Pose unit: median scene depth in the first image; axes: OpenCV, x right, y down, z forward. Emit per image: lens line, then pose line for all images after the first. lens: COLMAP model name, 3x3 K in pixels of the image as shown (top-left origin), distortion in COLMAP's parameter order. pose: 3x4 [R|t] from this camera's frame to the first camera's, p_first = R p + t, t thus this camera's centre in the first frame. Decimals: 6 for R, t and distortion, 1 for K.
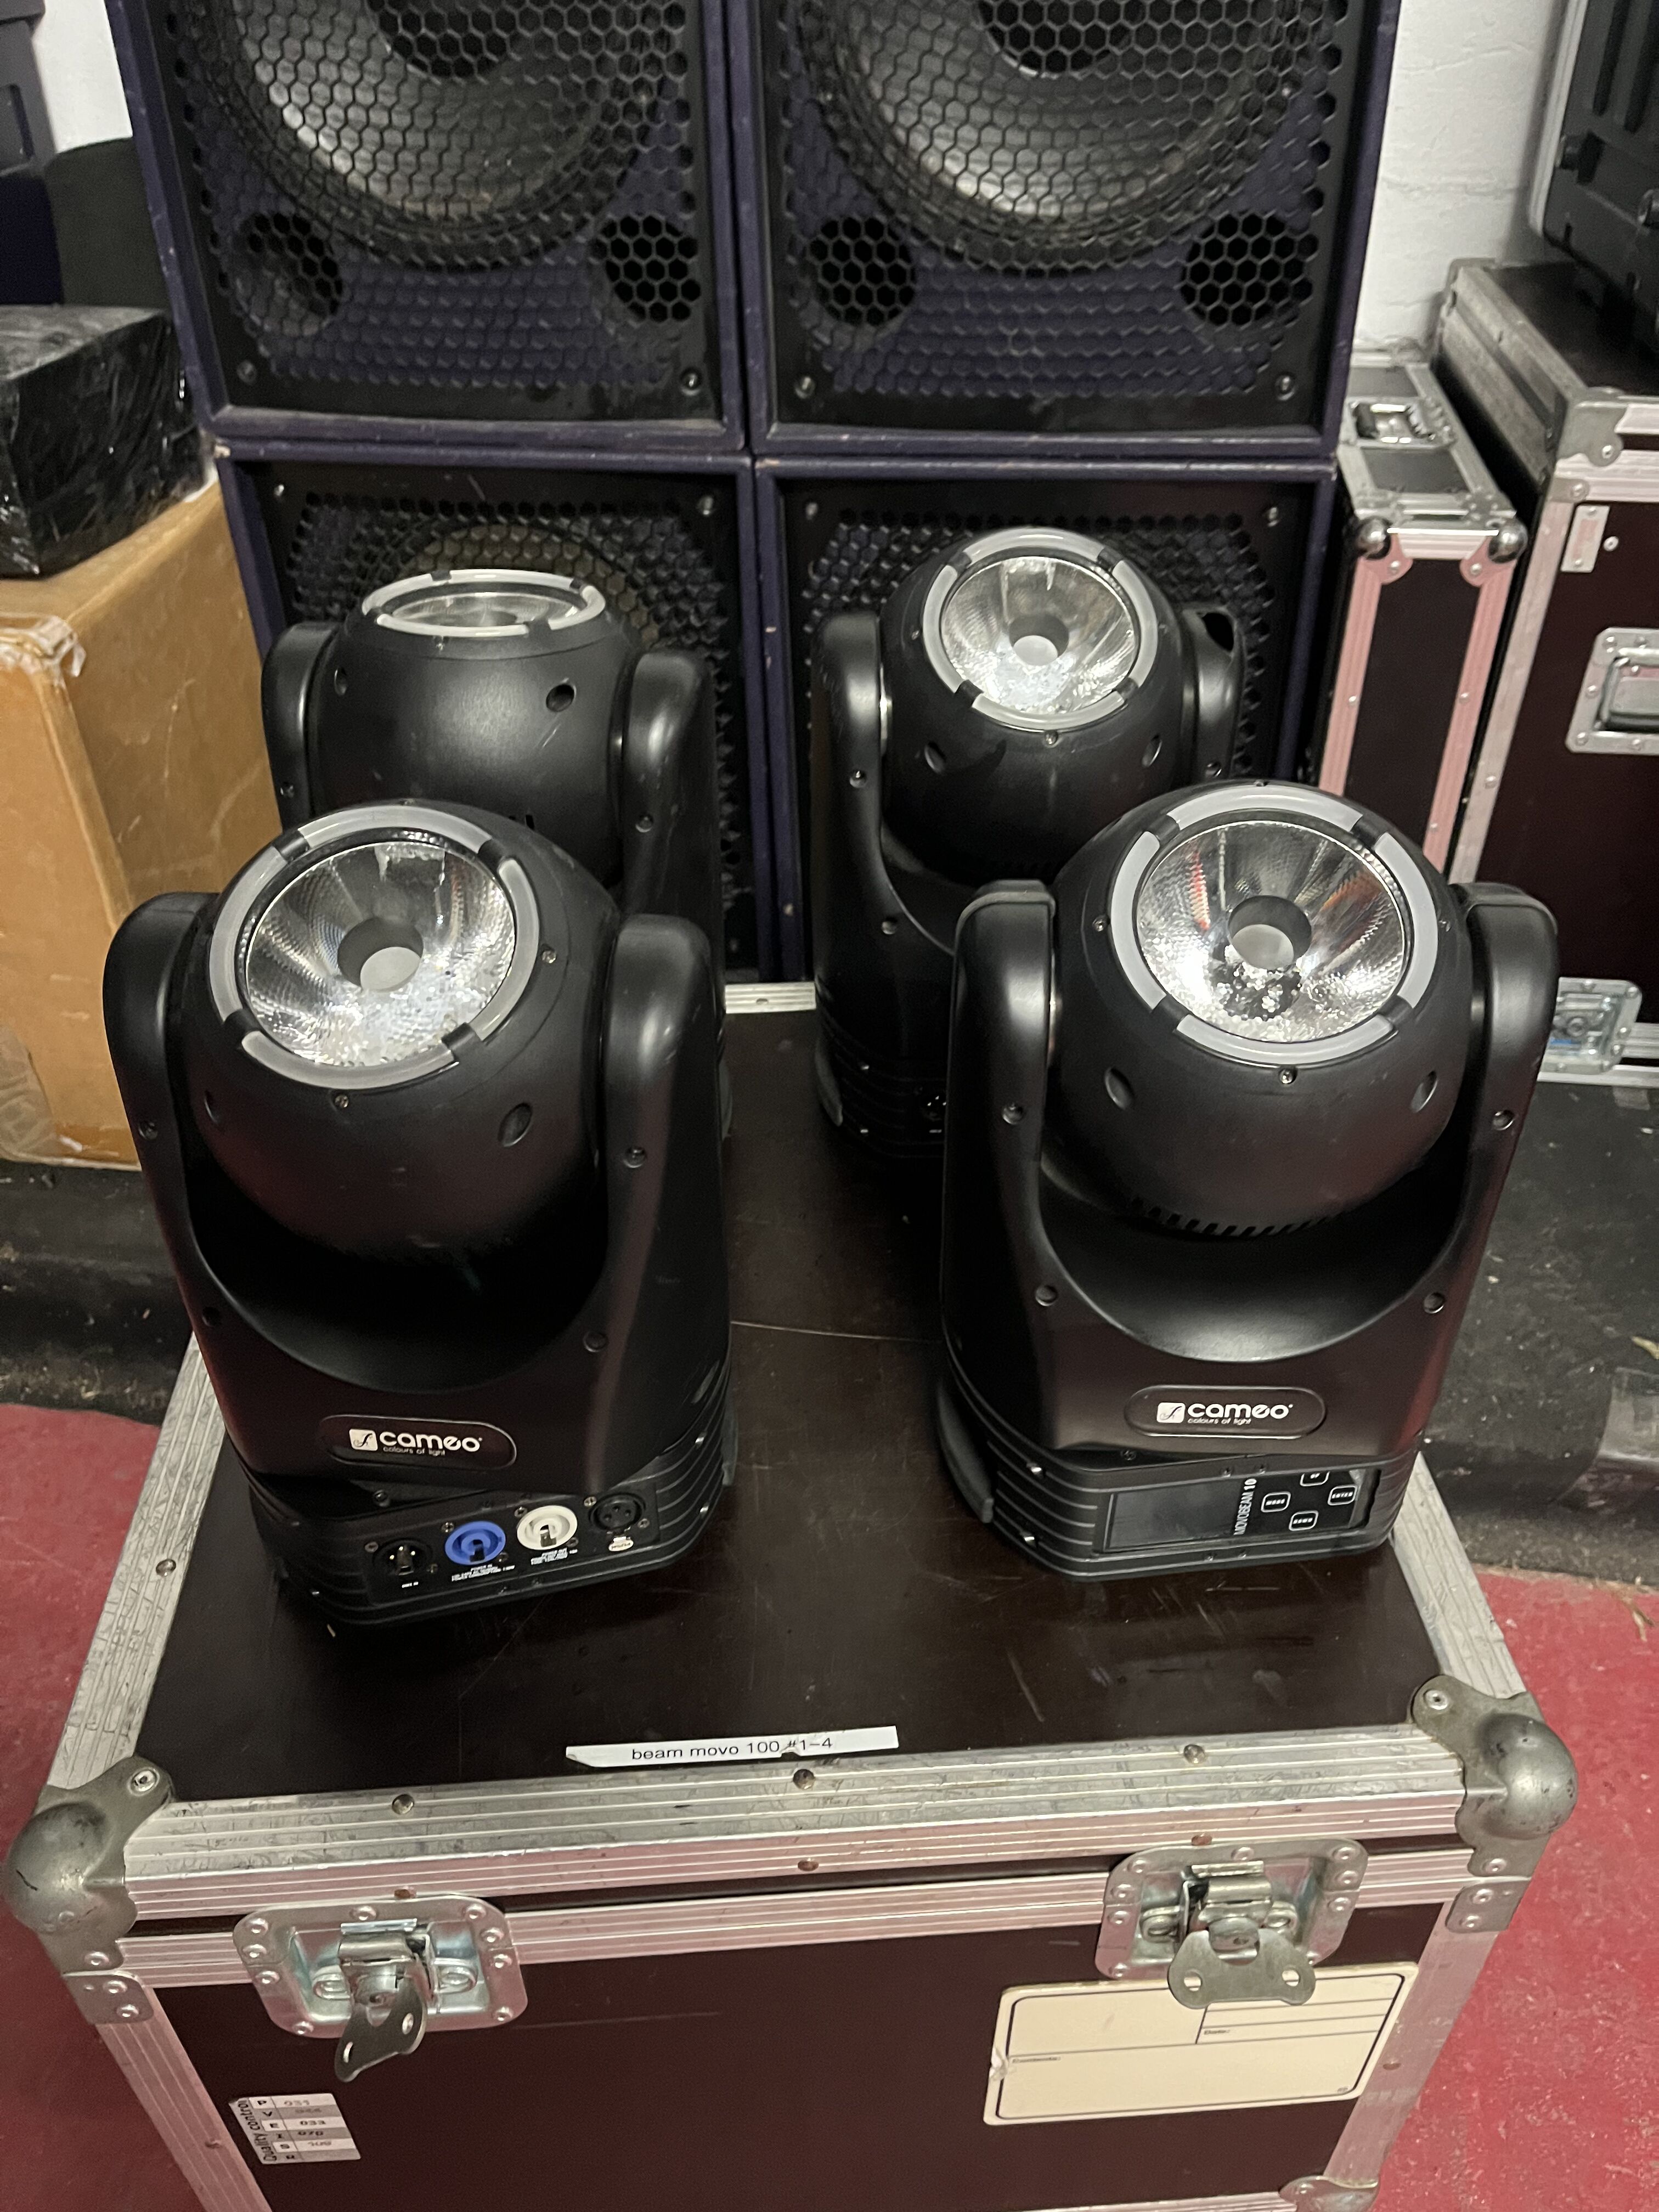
lens RADIAL K [[1699.6, 0, 831.8], [0, 1699.6, 1116.1], [0, 0, 1]] dist [0.081955, -0.116108]
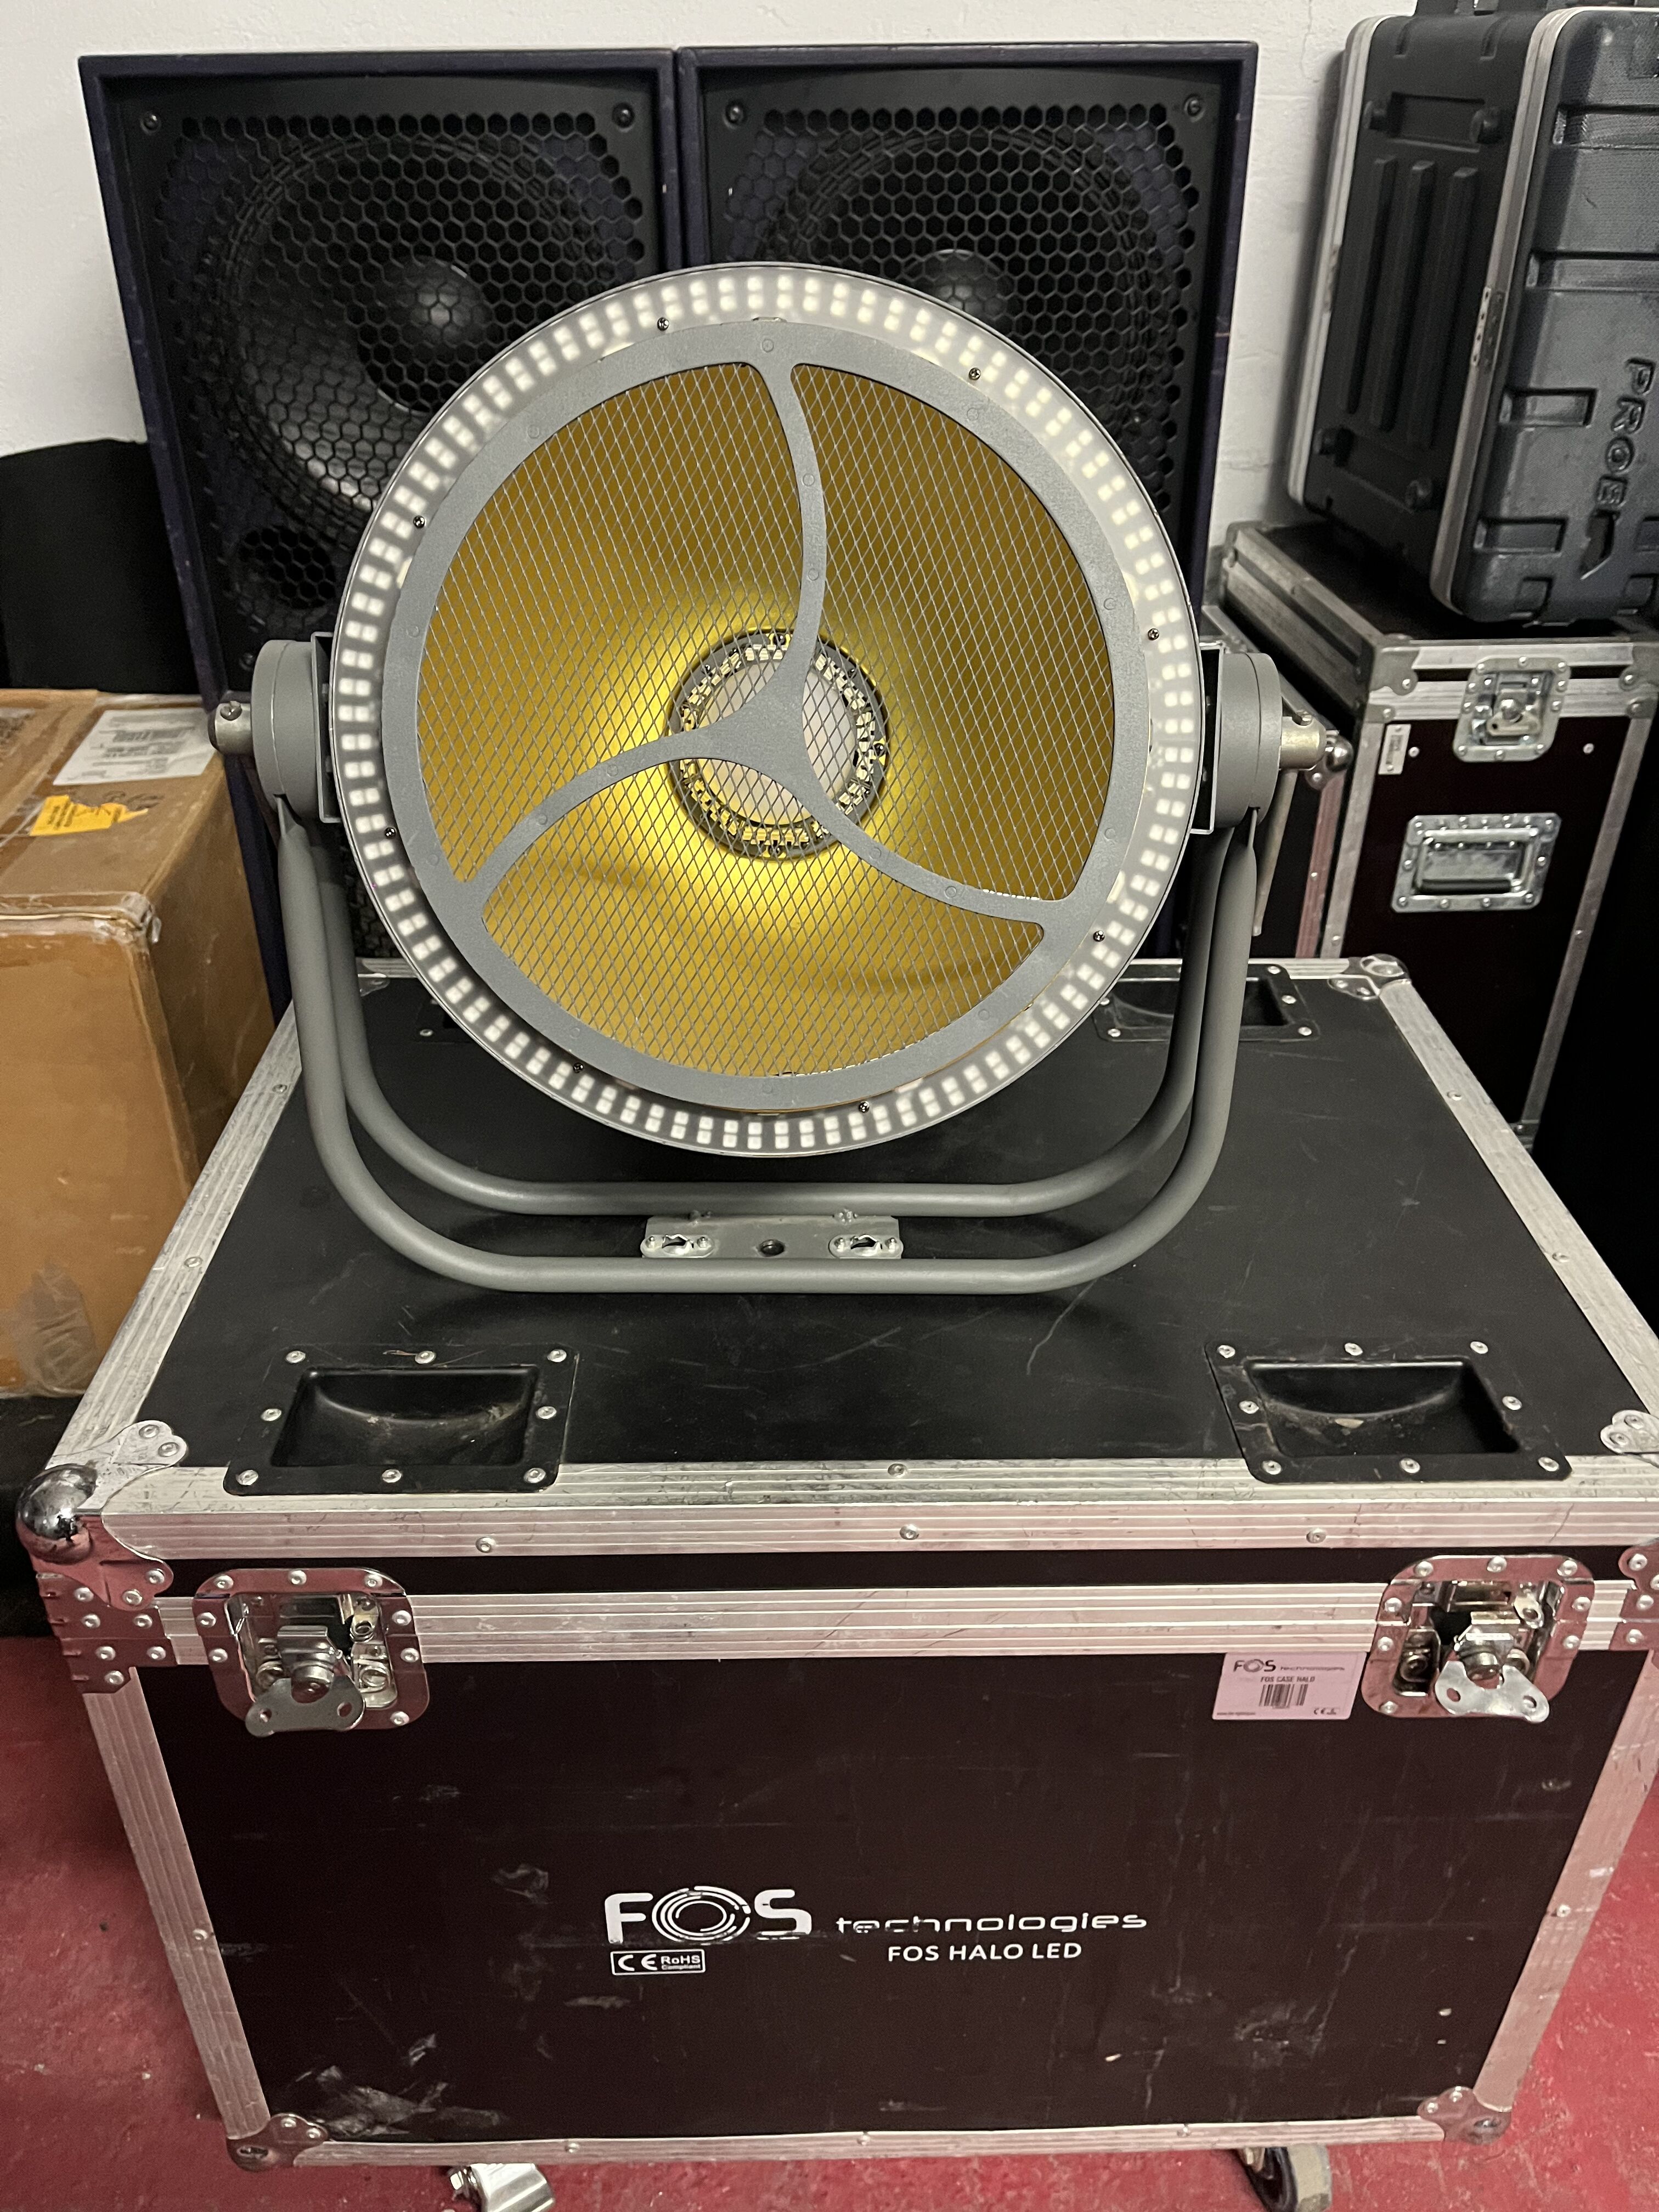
lens RADIAL K [[1699.6, 0, 836.7], [0, 1699.6, 1102.7], [0, 0, 1]] dist [0.081955, -0.116108]
pose [[0.982088, -0.087458, 0.166897, -0.191798], [0.103491, 0.990559, -0.089905, -0.008004], [-0.157459, 0.105567, 0.981867, -0.138608]]
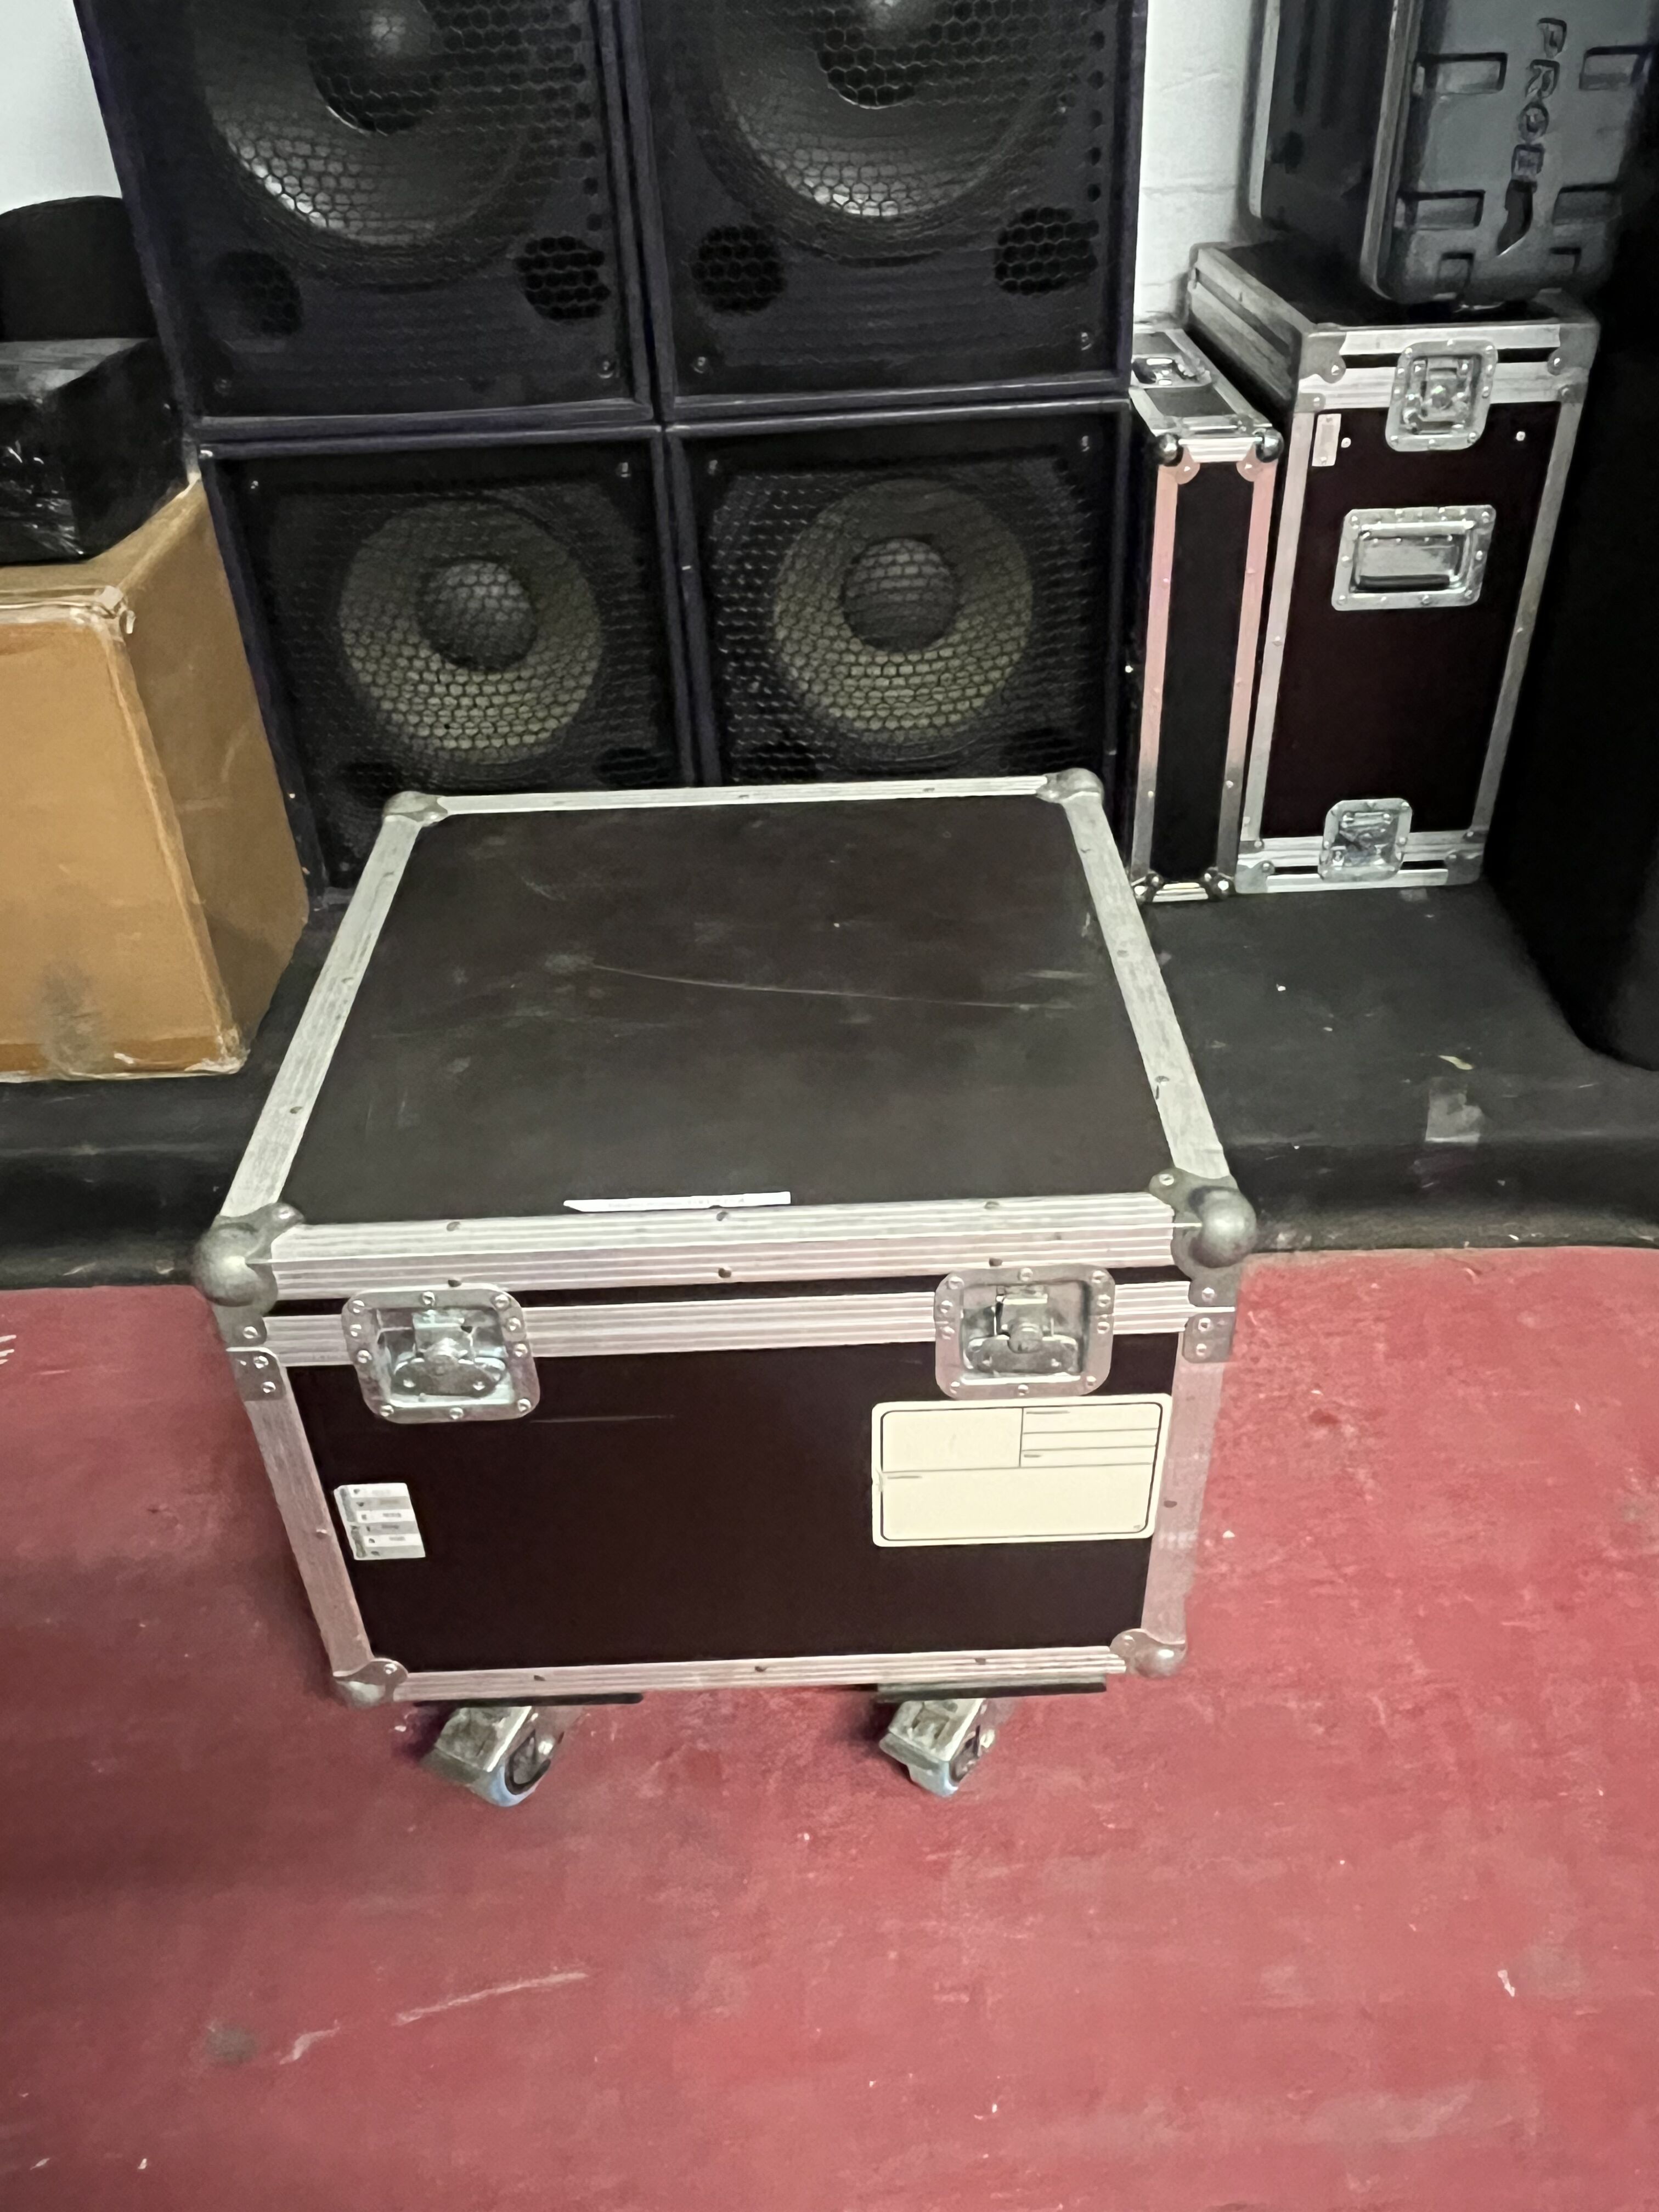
lens RADIAL K [[1699.6, 0, 847.8], [0, 1699.6, 1076.6], [0, 0, 1]] dist [0.081955, -0.116108]
pose [[0.987404, -0.108758, 0.114912, -0.113670], [0.113649, 0.992836, -0.036887, 0.141565], [-0.110077, 0.049482, 0.992691, -0.210209]]
